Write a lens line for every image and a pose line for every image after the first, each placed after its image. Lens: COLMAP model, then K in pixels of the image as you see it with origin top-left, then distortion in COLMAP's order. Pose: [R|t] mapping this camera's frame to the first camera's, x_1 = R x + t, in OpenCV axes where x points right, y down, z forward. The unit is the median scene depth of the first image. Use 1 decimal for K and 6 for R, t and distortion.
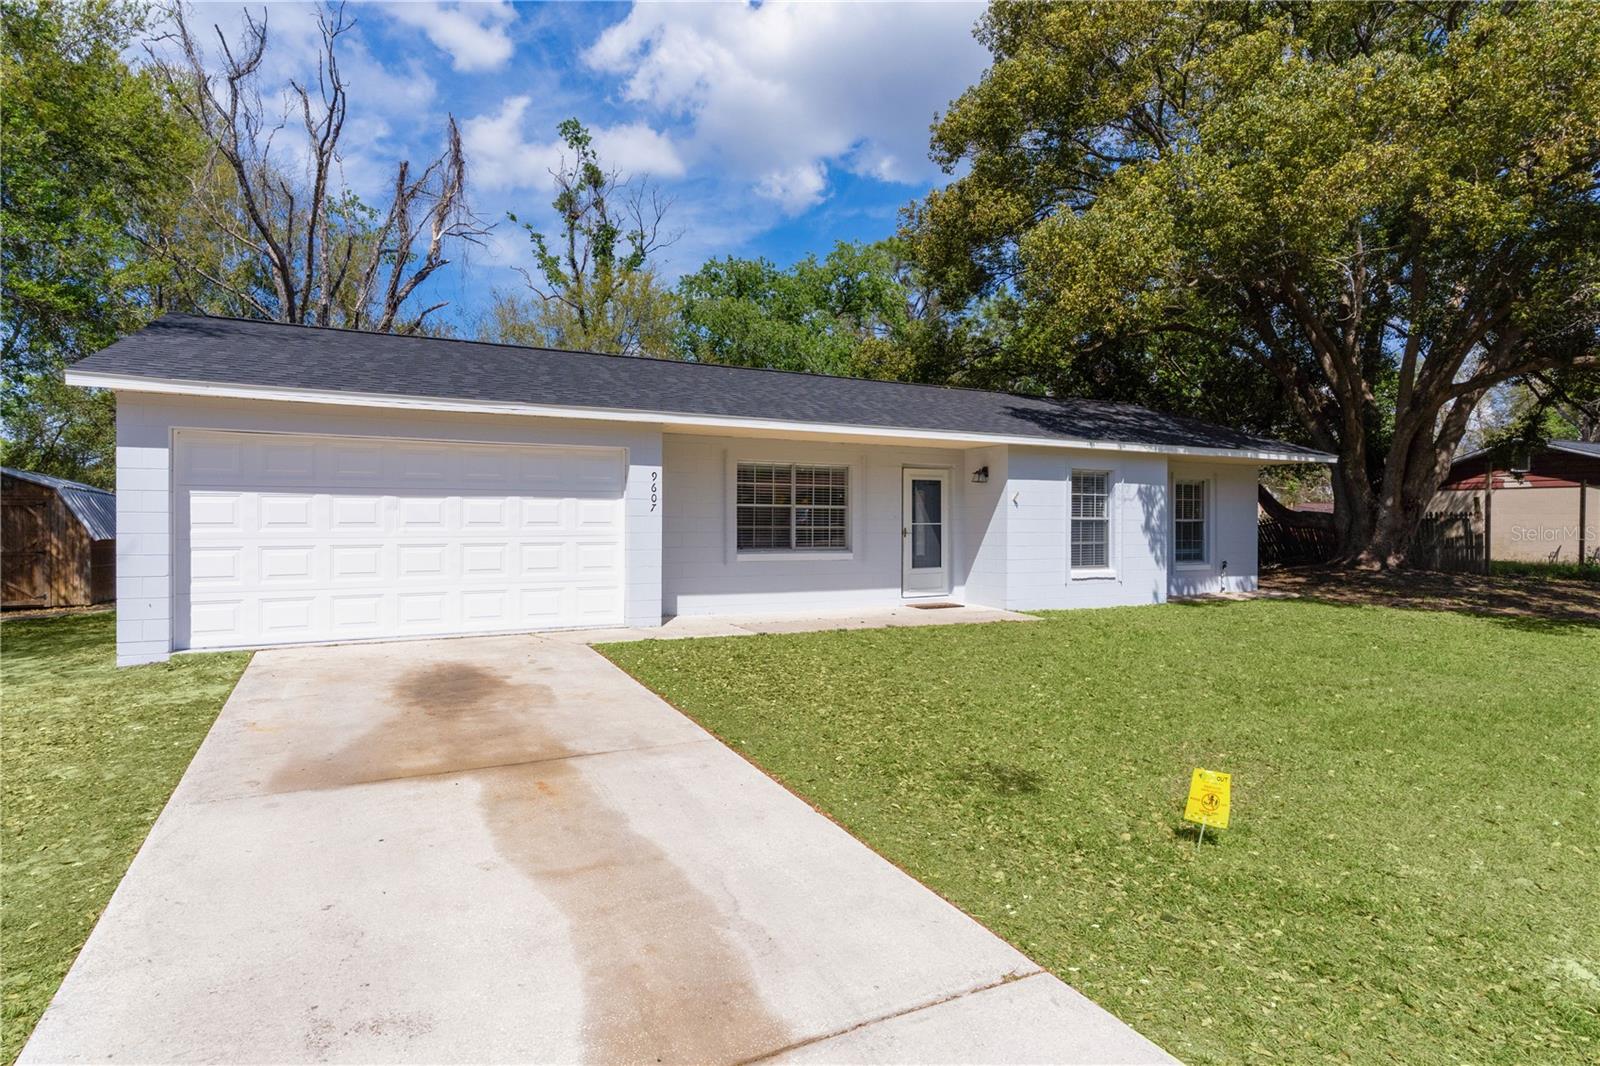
lens RADIAL K [[872.6, 0, 799.5], [0, 872.6, 523.5], [0, 0, 1]] dist [-0.001959, -0.002585]
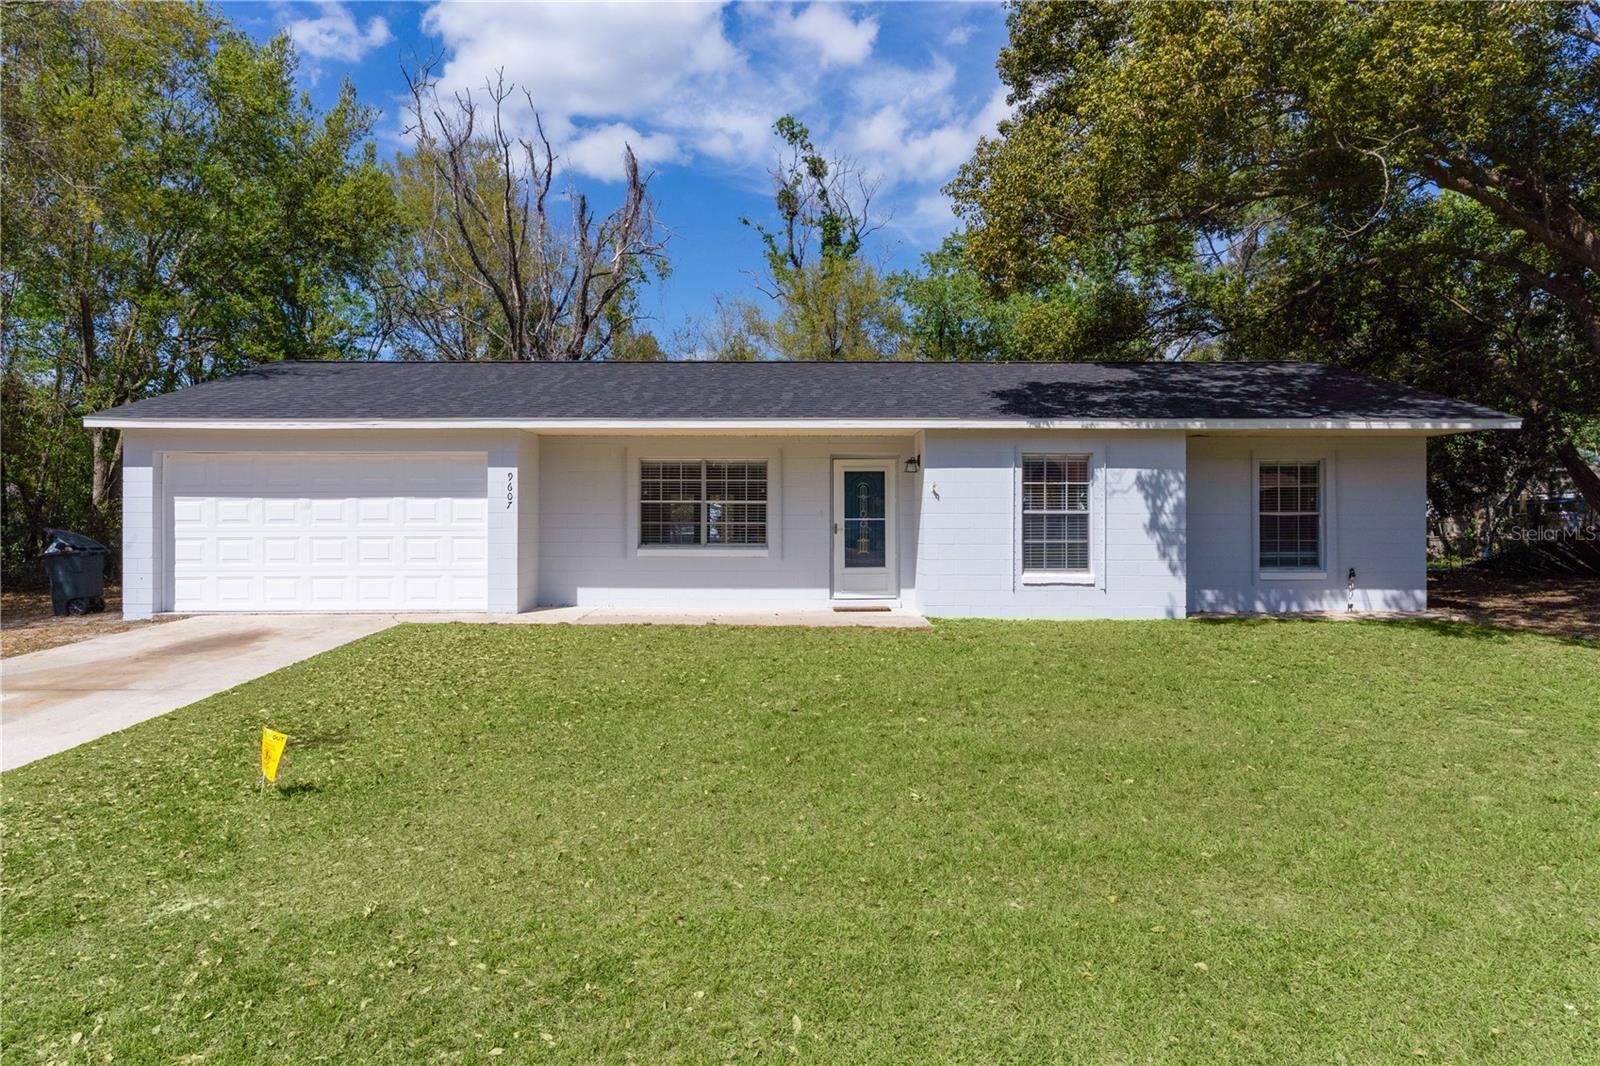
lens RADIAL K [[940.2, 0, 785.8], [0, 940.2, 527.3], [0, 0, 1]] dist [-0.002525, 0.000470]
pose [[0.883902, 0.002174, -0.467667, 0.548034], [0.002145, 0.999960, 0.008703, -0.000242], [0.467667, -0.008696, 0.883862, 0.090765]]
